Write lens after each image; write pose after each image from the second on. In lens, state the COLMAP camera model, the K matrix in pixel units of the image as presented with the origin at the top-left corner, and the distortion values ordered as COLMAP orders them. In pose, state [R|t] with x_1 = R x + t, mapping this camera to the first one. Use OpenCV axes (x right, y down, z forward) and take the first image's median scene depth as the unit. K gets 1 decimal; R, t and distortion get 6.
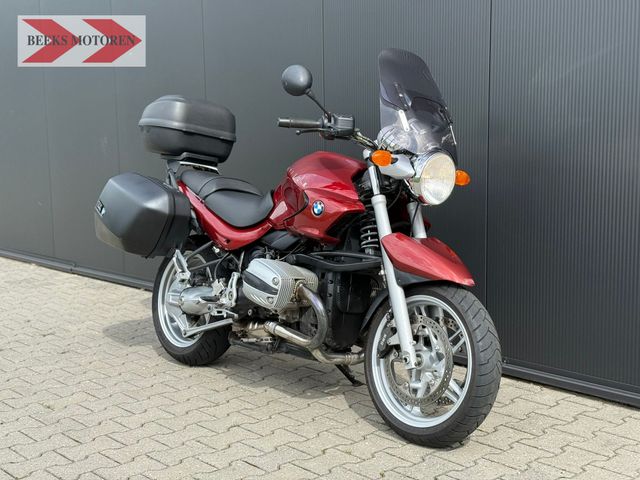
lens RADIAL K [[888.1, 0, 320.0], [0, 888.1, 240.0], [0, 0, 1]] dist [0.106121, 0.028519]
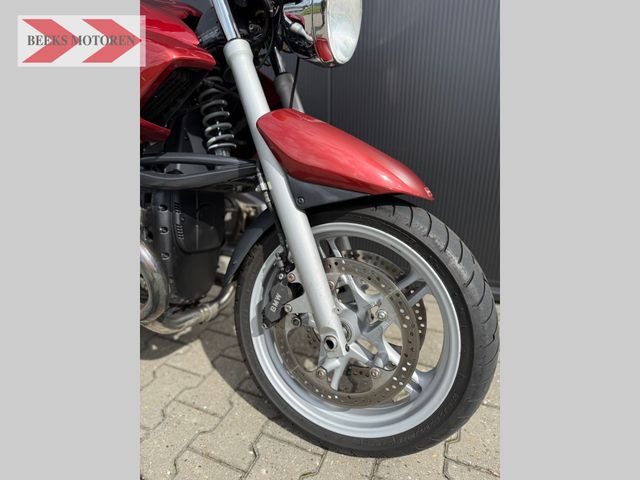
lens RADIAL K [[344.8, 0, 320.0], [0, 344.8, 240.0], [0, 0, 1]] dist [0.002967, 0.000089]
pose [[0.905617, -0.128679, 0.404104, 0.011610], [0.045380, 0.976790, 0.209339, 0.025057], [-0.421662, -0.171243, 0.890436, 0.767831]]
